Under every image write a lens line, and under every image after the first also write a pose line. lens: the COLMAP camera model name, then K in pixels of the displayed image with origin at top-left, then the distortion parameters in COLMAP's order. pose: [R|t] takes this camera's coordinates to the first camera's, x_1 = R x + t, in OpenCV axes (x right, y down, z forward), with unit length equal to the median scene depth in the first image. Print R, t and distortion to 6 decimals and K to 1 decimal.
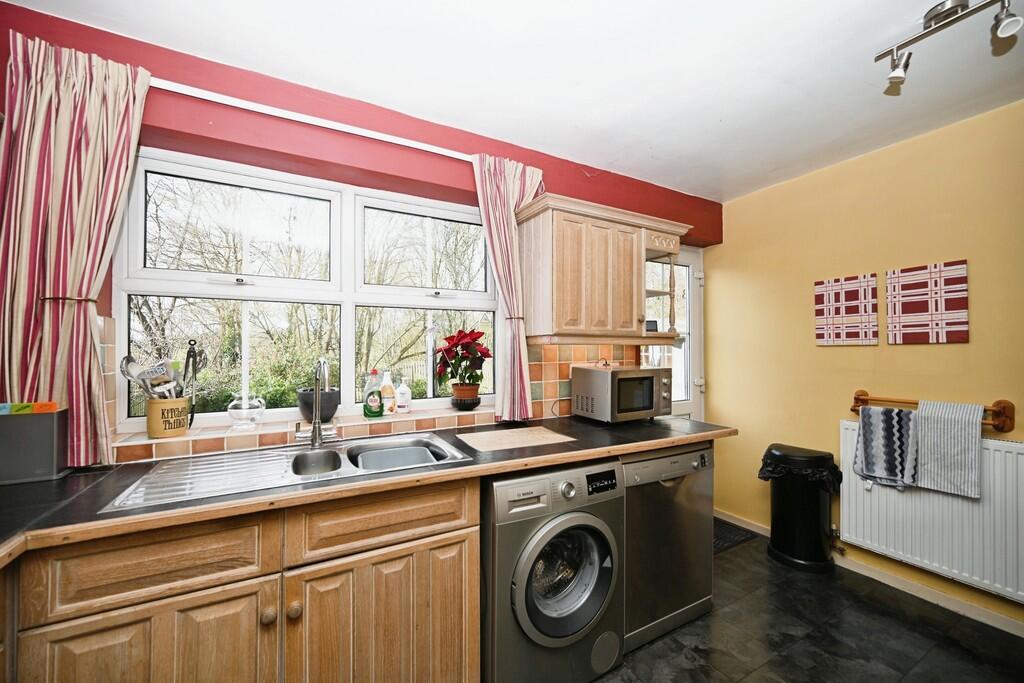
lens RADIAL K [[401.0, 0, 515.8], [0, 401.0, 348.1], [0, 0, 1]] dist [-0.001274, 0.000450]
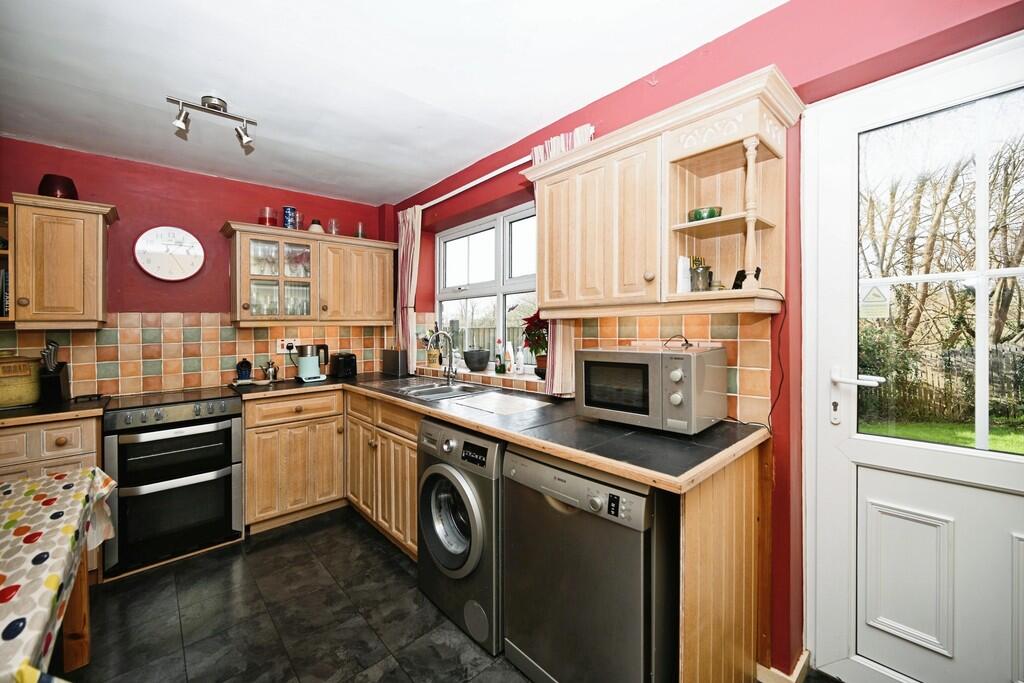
lens RADIAL K [[401.0, 0, 507.8], [0, 401.0, 320.2], [0, 0, 1]] dist [-0.001274, 0.000450]
pose [[0.231206, -0.017730, -0.972743, 1.178946], [0.016510, 0.999761, -0.014298, 0.007054], [0.972765, -0.012754, 0.231443, 0.806453]]
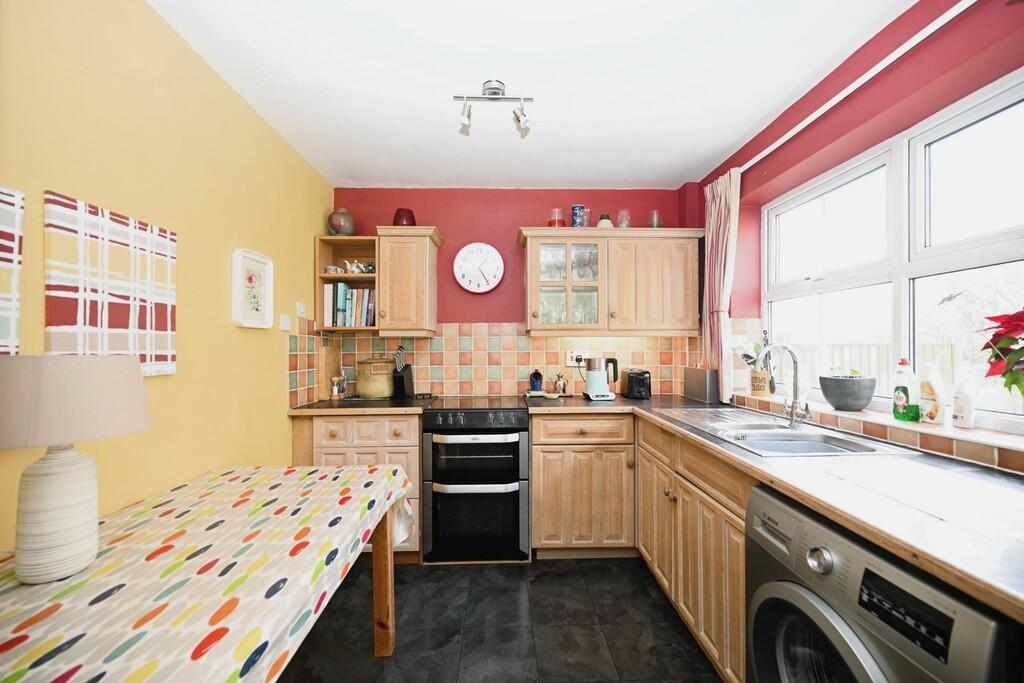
lens RADIAL K [[401.0, 0, 513.8], [0, 401.0, 335.2], [0, 0, 1]] dist [-0.001274, 0.000450]
pose [[-0.452164, -0.022420, -0.891653, 0.784903], [0.002890, 0.999642, -0.026600, 0.029709], [0.891930, -0.014604, -0.451937, 0.775895]]
